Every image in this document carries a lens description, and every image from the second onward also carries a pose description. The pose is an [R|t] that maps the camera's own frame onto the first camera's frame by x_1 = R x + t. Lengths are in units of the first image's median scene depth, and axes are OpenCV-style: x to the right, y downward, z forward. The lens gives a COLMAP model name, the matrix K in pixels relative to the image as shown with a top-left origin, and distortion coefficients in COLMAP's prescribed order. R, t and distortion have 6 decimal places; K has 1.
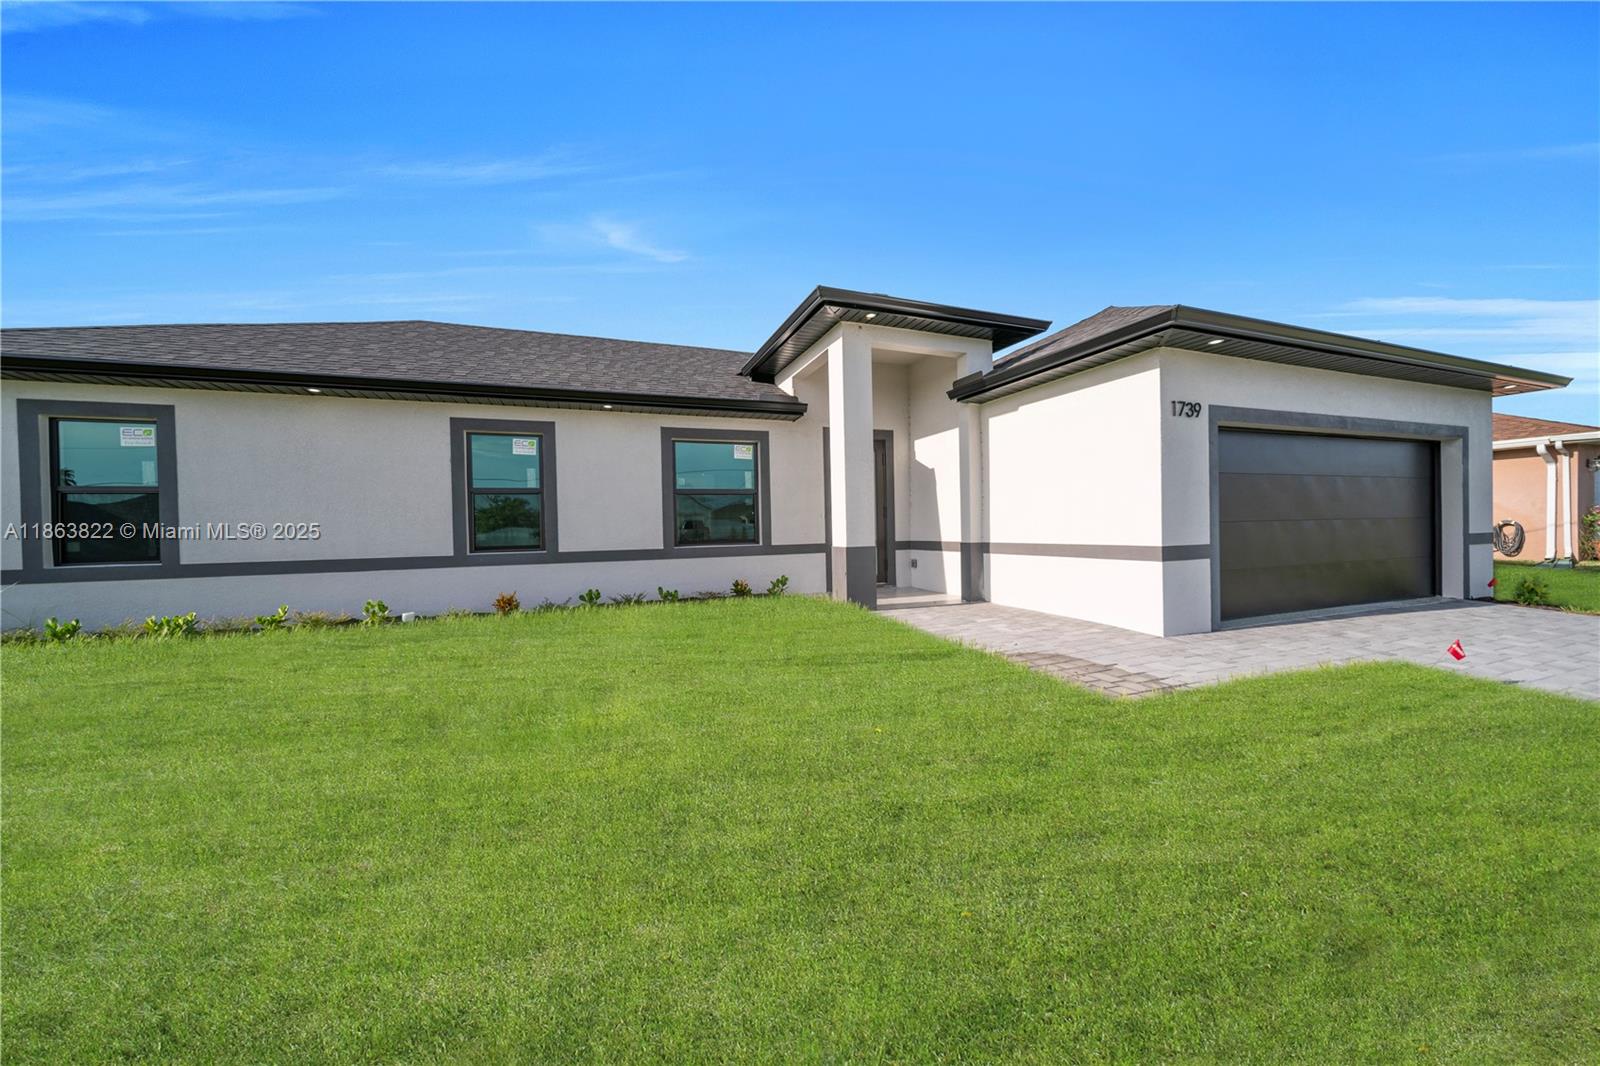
lens RADIAL K [[553.8, 0, 799.4], [0, 553.8, 537.4], [0, 0, 1]] dist [-0.000280, -0.000233]
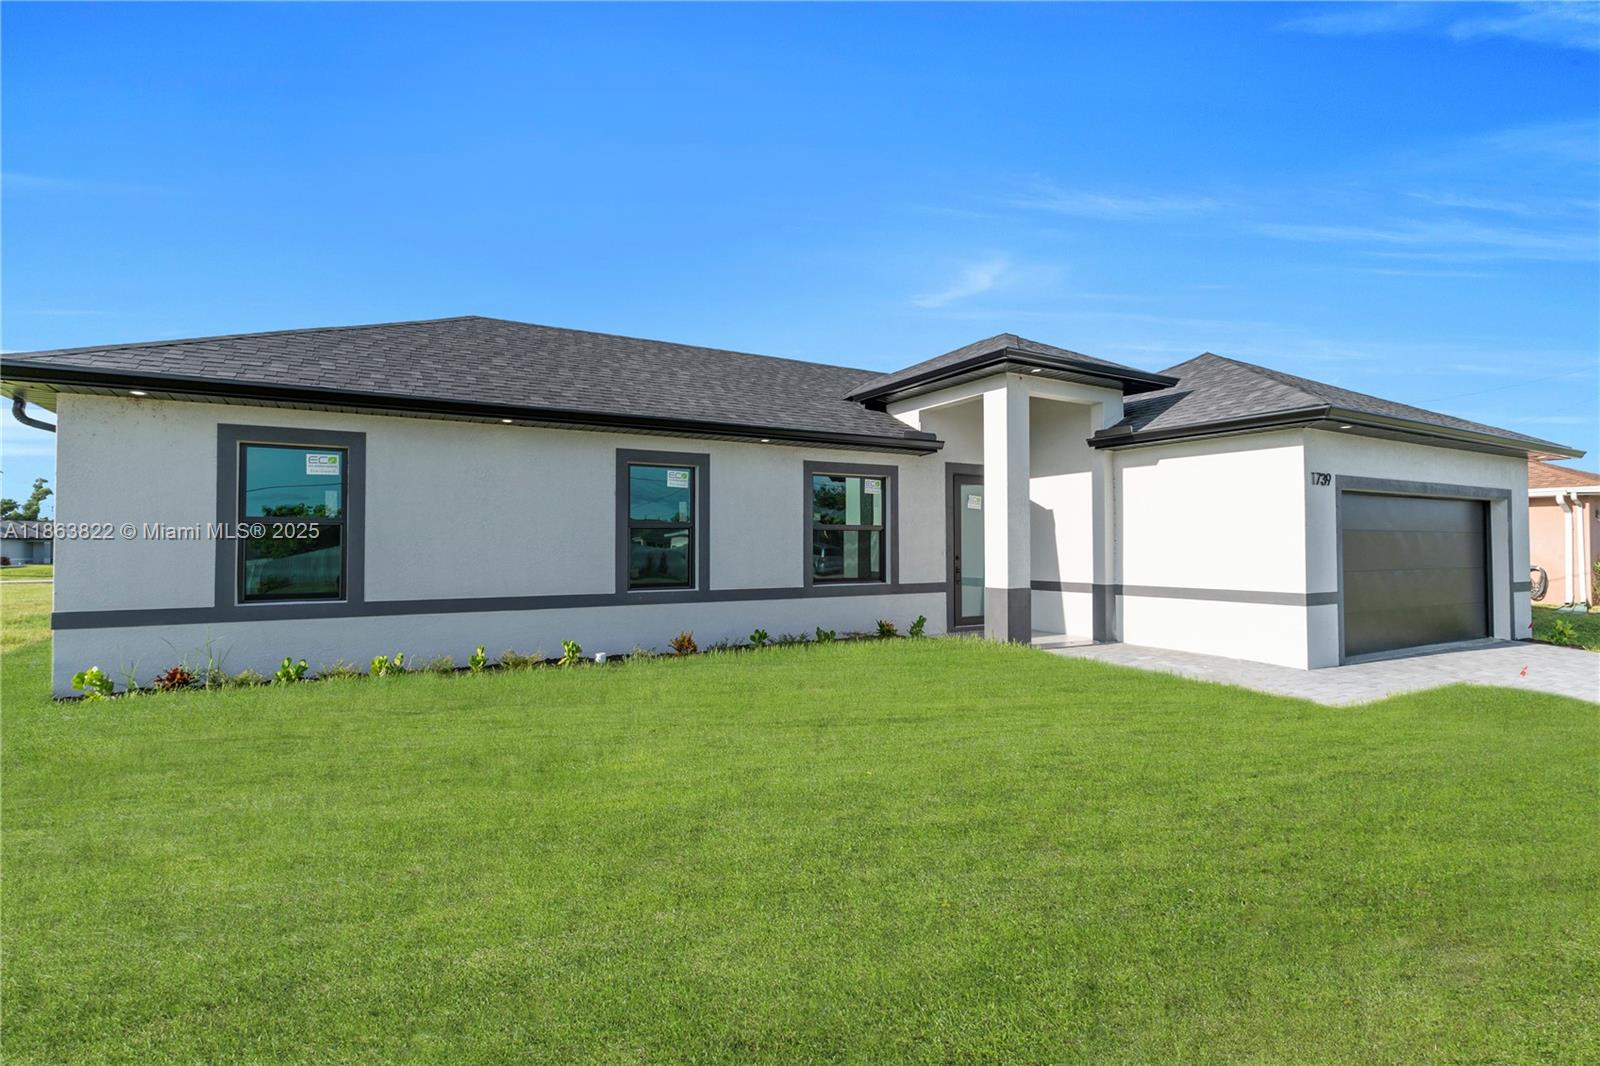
lens RADIAL K [[769.1, 0, 807.6], [0, 769.1, 533.3], [0, 0, 1]] dist [0.006290, 0.000032]
pose [[0.986175, 0.022042, 0.164237, -0.492954], [-0.016018, 0.999152, -0.037918, -0.024000], [-0.164934, 0.034764, 0.985692, -0.337610]]
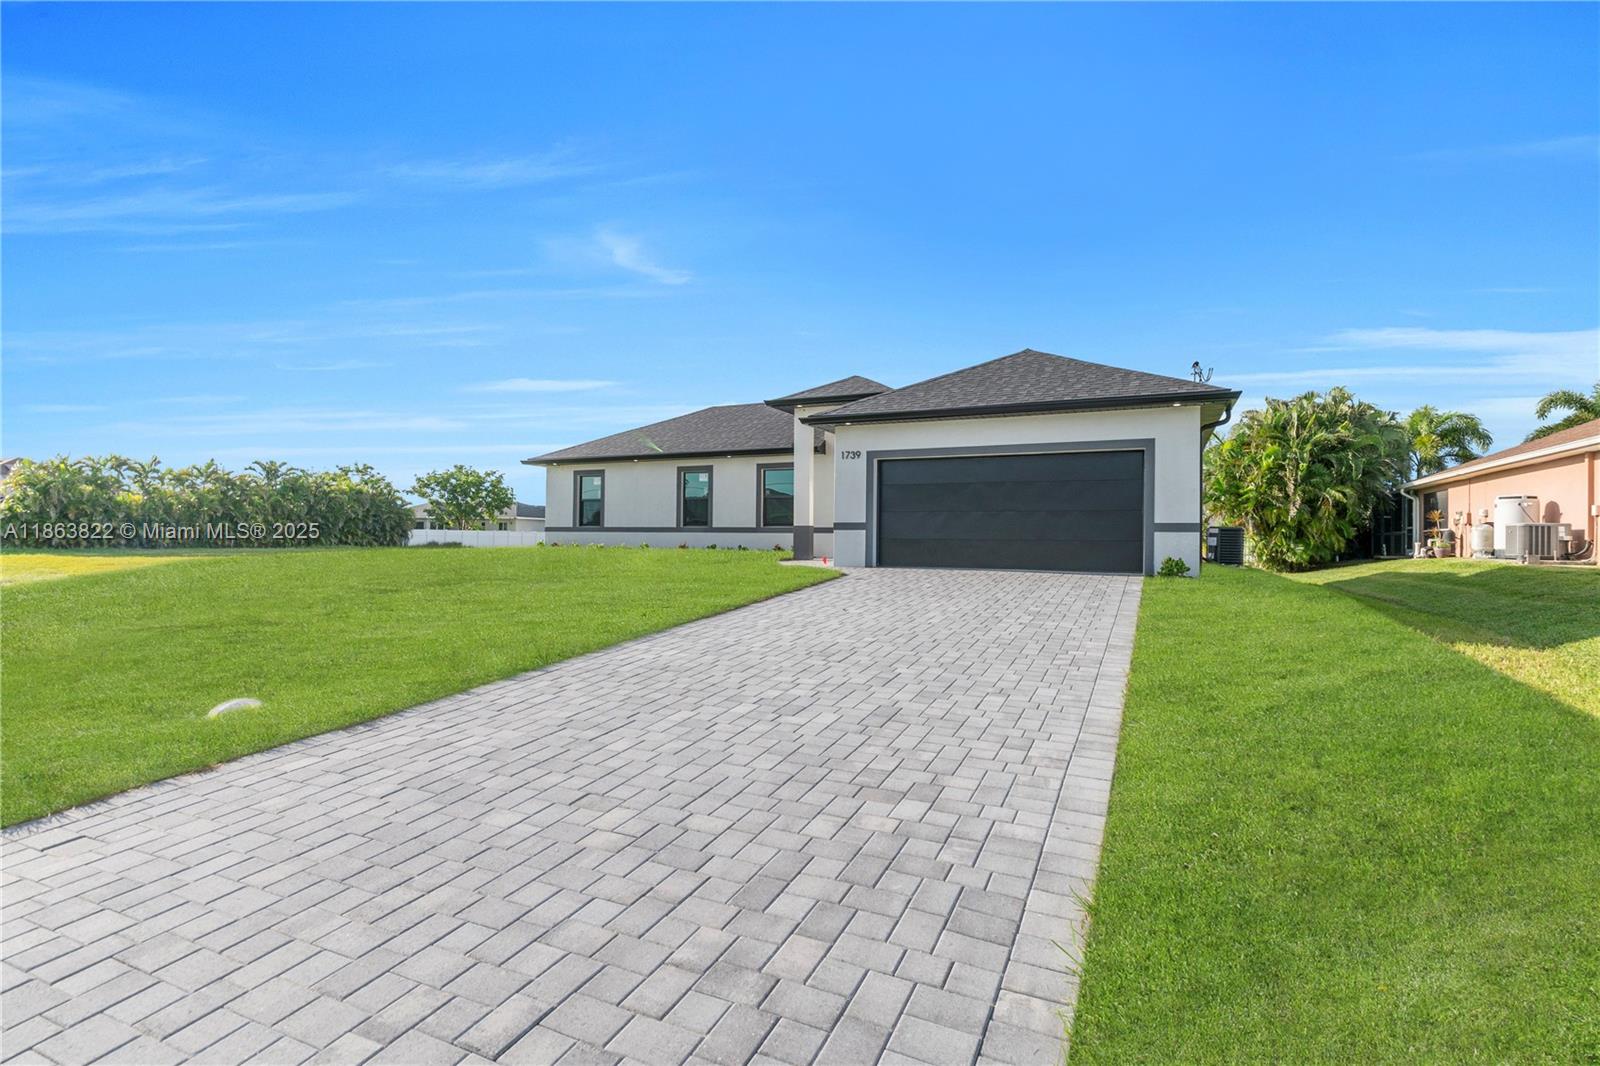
lens RADIAL K [[769.1, 0, 807.6], [0, 769.1, 533.3], [0, 0, 1]] dist [0.006290, 0.000032]
pose [[0.701690, 0.018769, -0.712235, 1.910321], [-0.034210, 0.999388, -0.007367, 0.059959], [0.711661, 0.029535, 0.701902, -0.795530]]
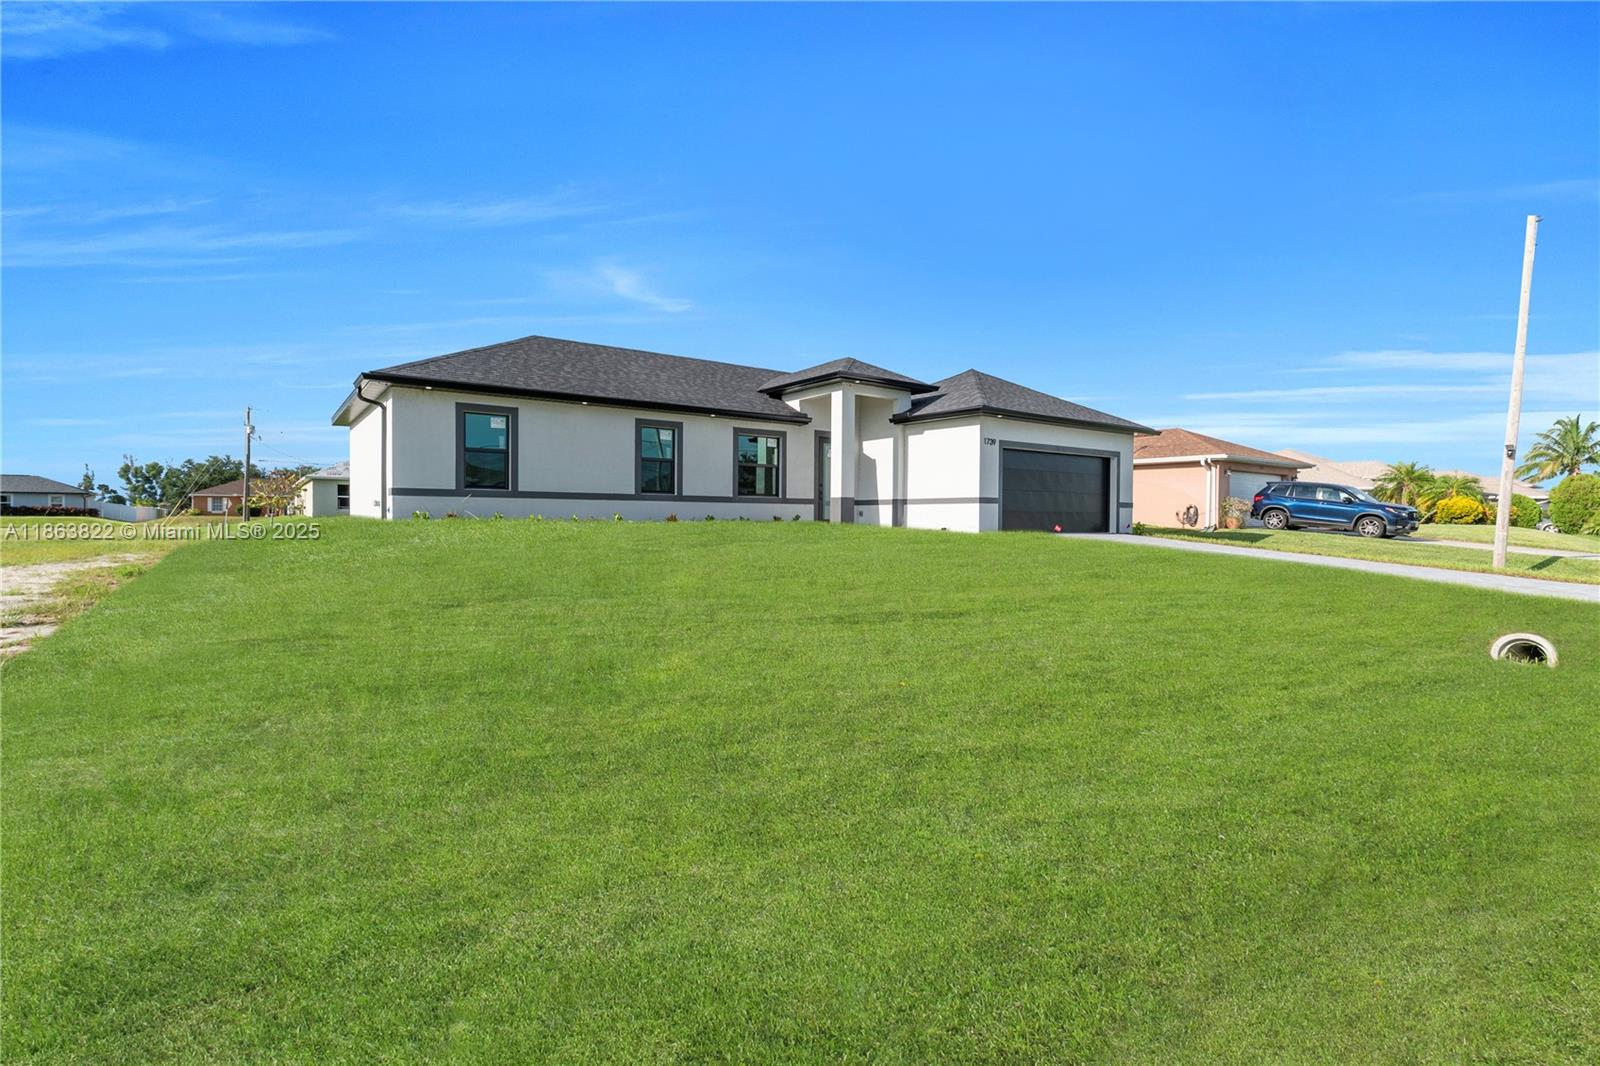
lens RADIAL K [[769.1, 0, 807.6], [0, 769.1, 533.3], [0, 0, 1]] dist [0.006290, 0.000032]
pose [[0.963959, 0.024021, 0.264965, -0.707311], [-0.024156, 0.999704, -0.002747, 0.147445], [-0.264953, -0.003752, 0.964254, -1.508018]]
